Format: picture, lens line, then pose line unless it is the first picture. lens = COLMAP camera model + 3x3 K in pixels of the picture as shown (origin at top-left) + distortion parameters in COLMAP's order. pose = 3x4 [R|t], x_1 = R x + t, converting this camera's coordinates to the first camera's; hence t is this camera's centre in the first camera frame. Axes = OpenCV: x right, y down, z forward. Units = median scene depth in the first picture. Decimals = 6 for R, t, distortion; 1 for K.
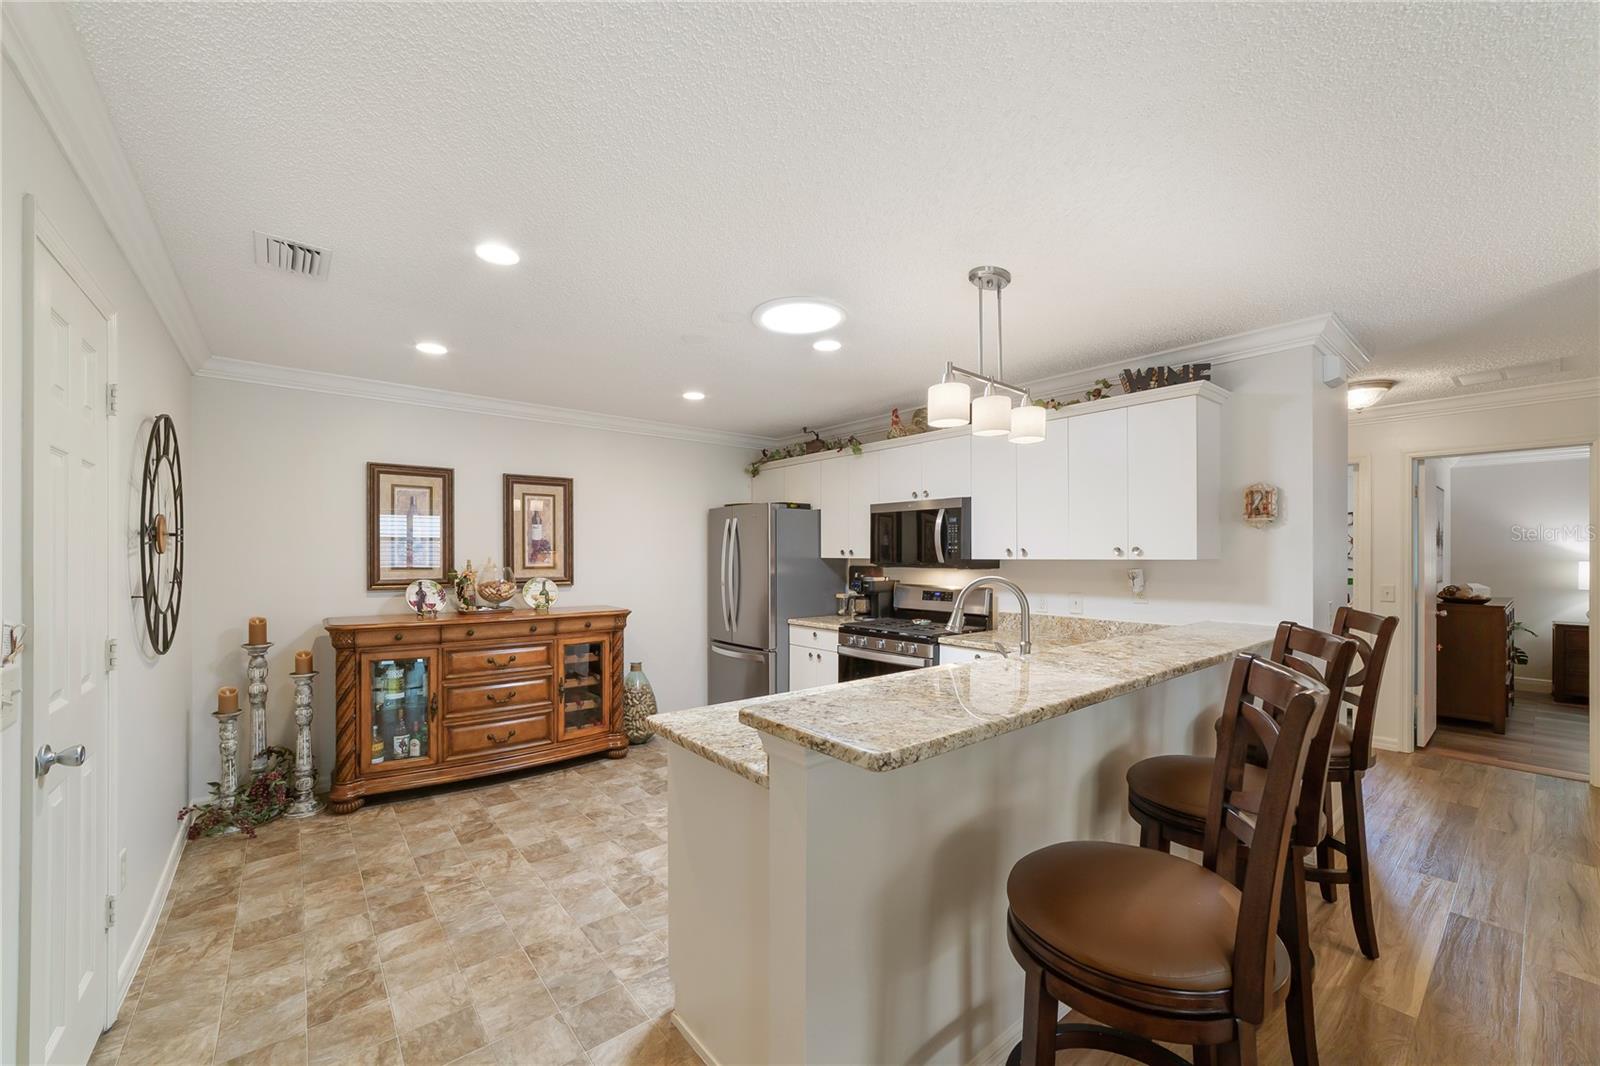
lens RADIAL K [[620.0, 0, 791.6], [0, 620.0, 545.4], [0, 0, 1]] dist [-0.024869, 0.006739]
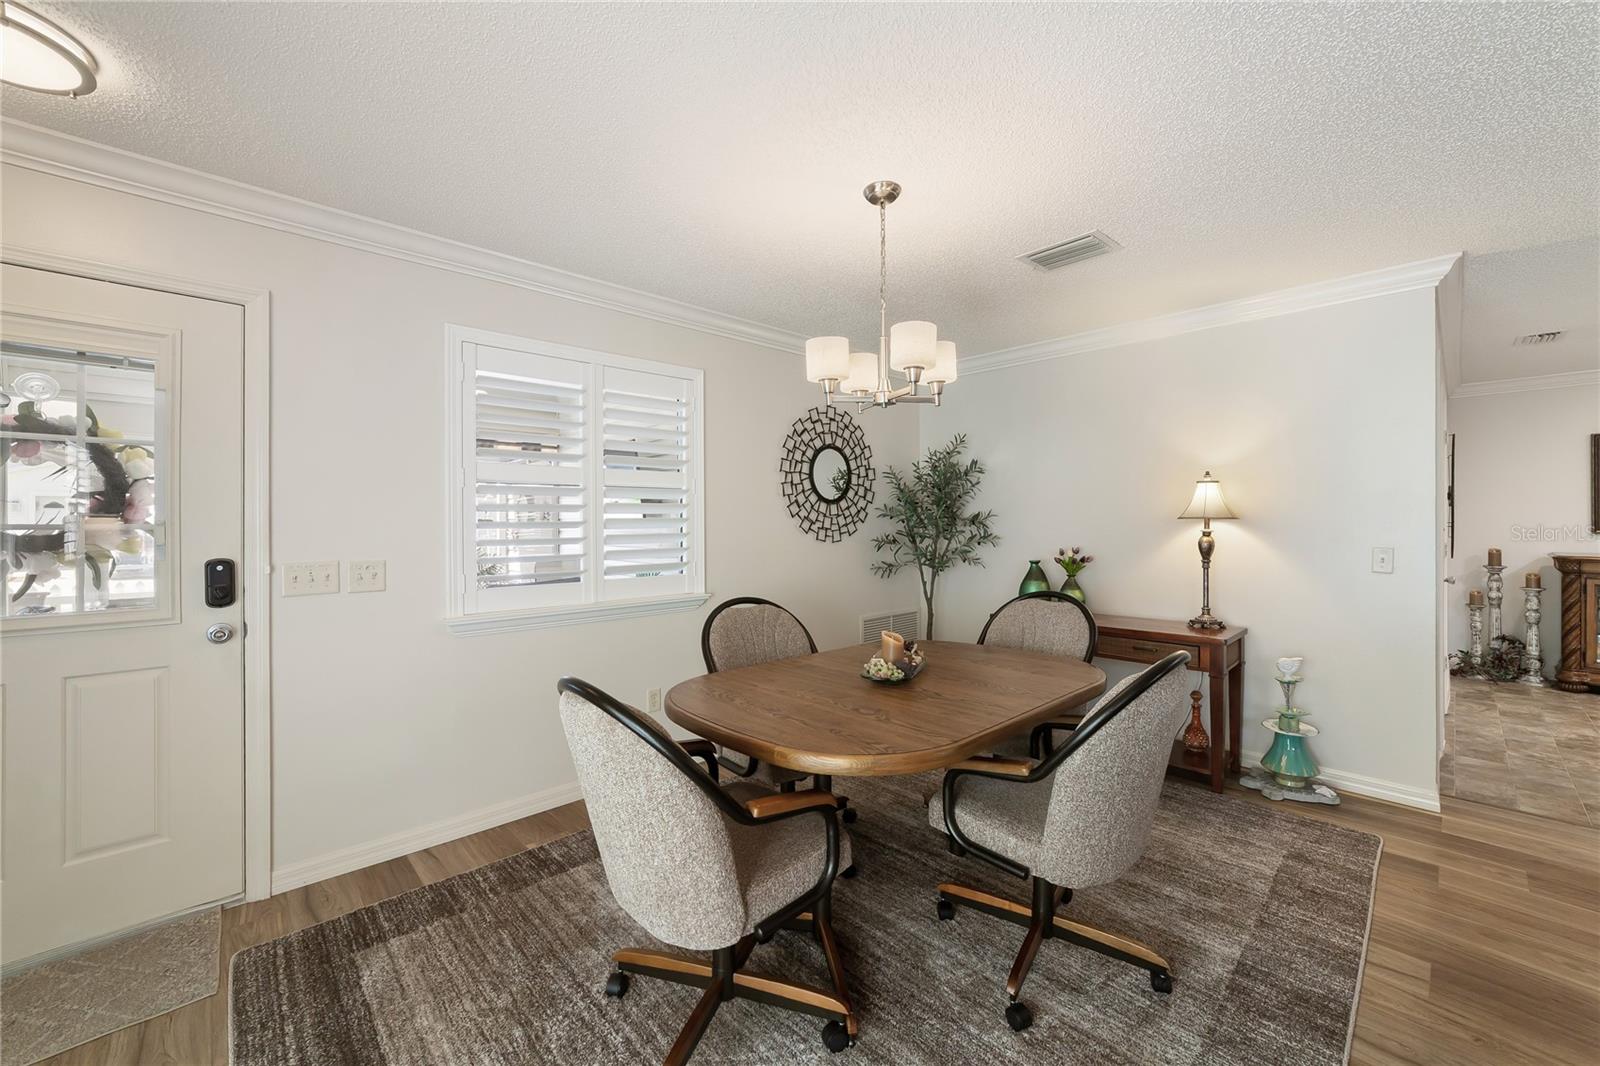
lens RADIAL K [[620.0, 0, 810.1], [0, 620.0, 528.3], [0, 0, 1]] dist [-0.024869, 0.006739]
pose [[0.074770, 0.009888, -0.997152, 0.487114], [0.020153, 0.999732, 0.011425, 0.015803], [0.996997, -0.020950, 0.074550, -0.781854]]
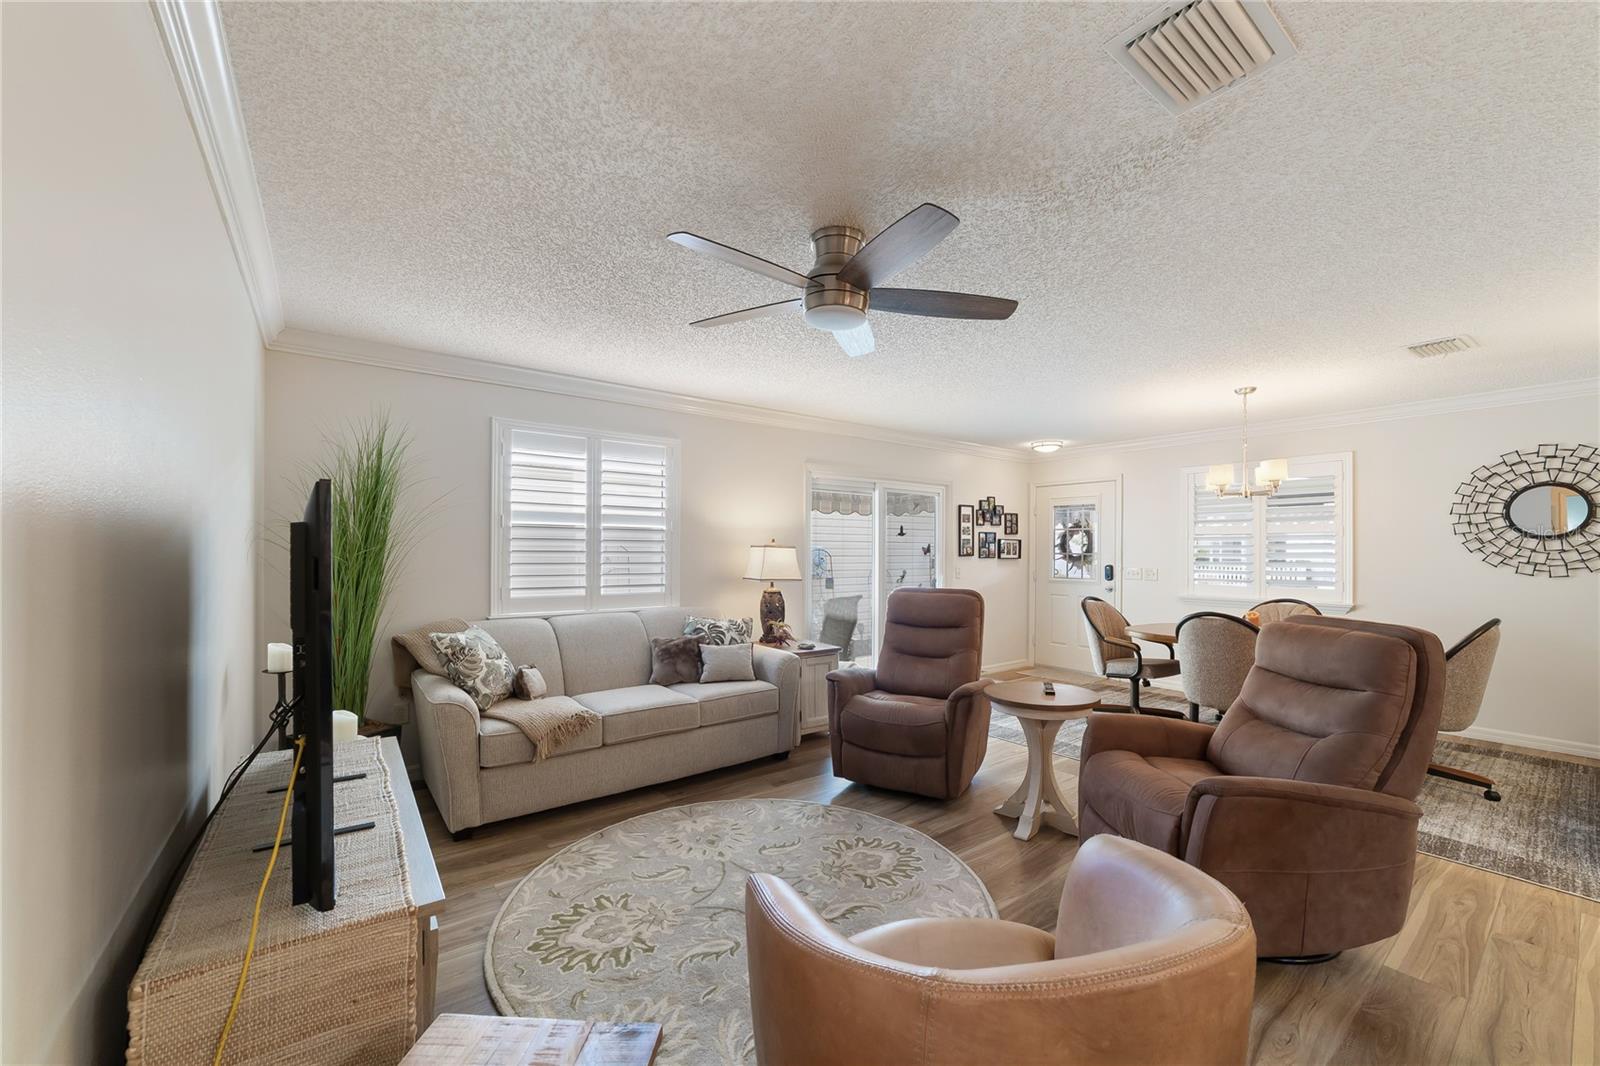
lens RADIAL K [[620.0, 0, 791.0], [0, 620.0, 554.9], [0, 0, 1]] dist [-0.024869, 0.006739]
pose [[-0.998942, -0.004762, 0.045742, 0.721737], [-0.005100, 0.999961, -0.007279, 0.028910], [-0.045706, -0.007505, -0.998927, 0.551287]]
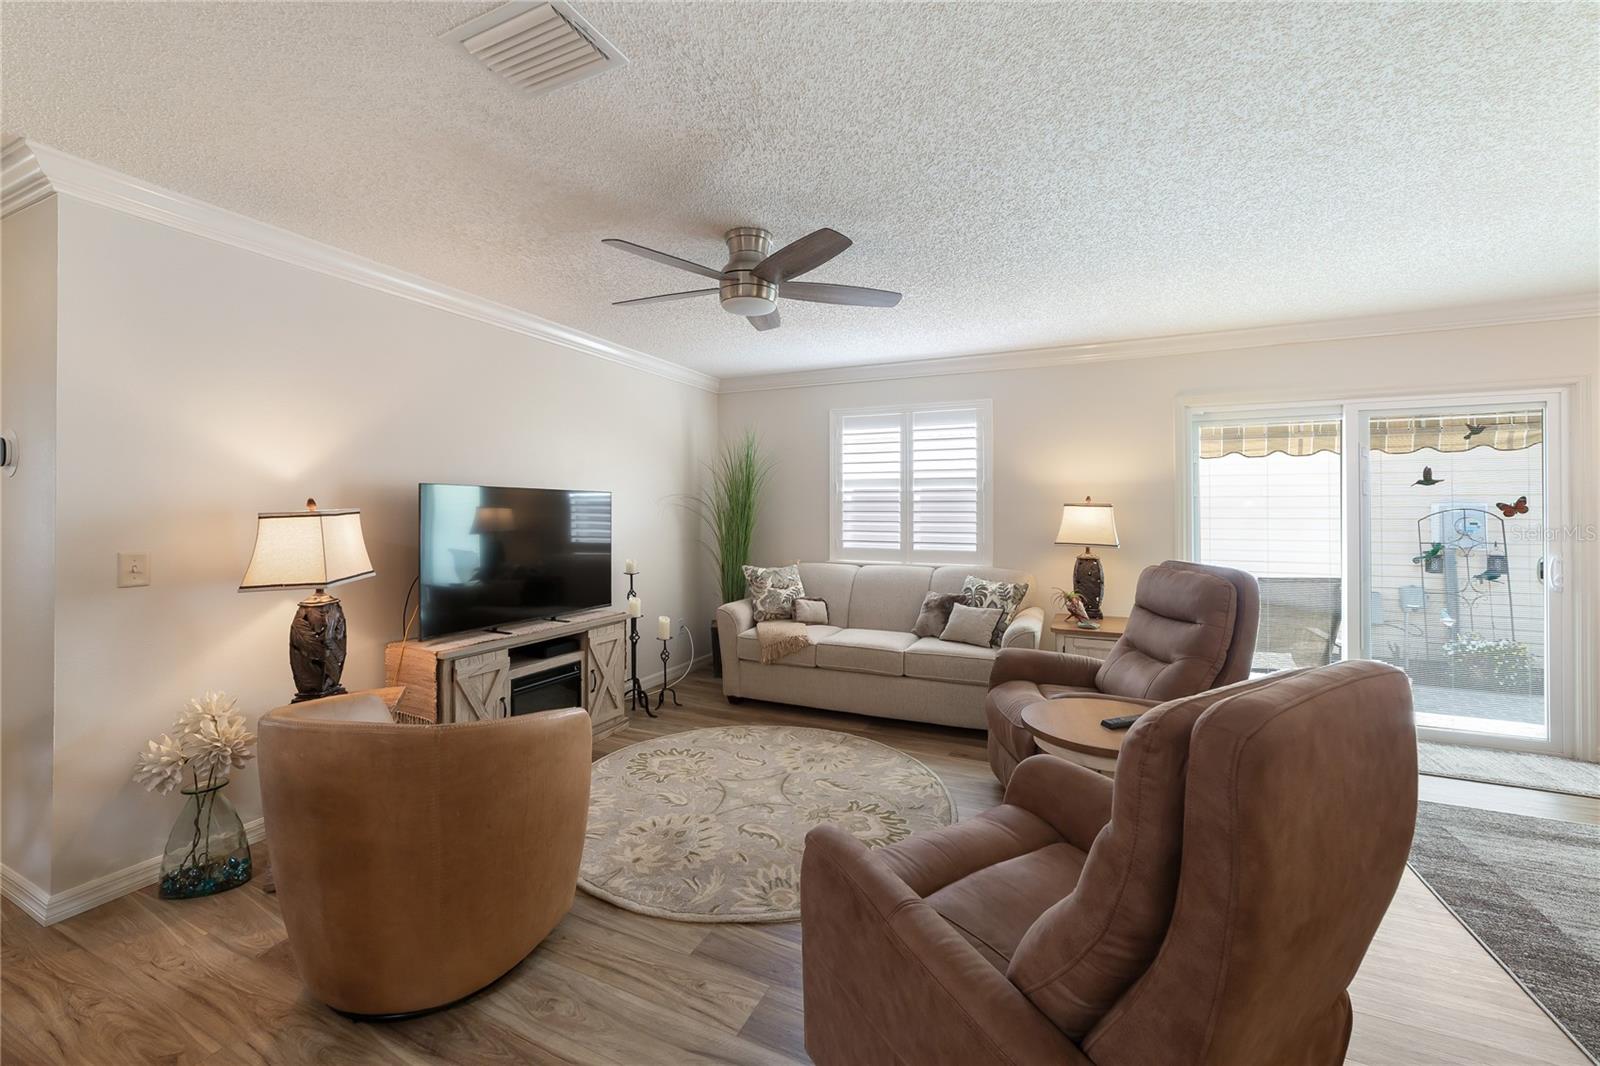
lens RADIAL K [[620.0, 0, 801.6], [0, 620.0, 509.1], [0, 0, 1]] dist [-0.024869, 0.006739]
pose [[-0.436512, 0.002152, 0.899696, 0.045456], [-0.014081, 0.999858, -0.009223, 0.026080], [-0.899588, -0.016695, -0.436419, 0.188652]]
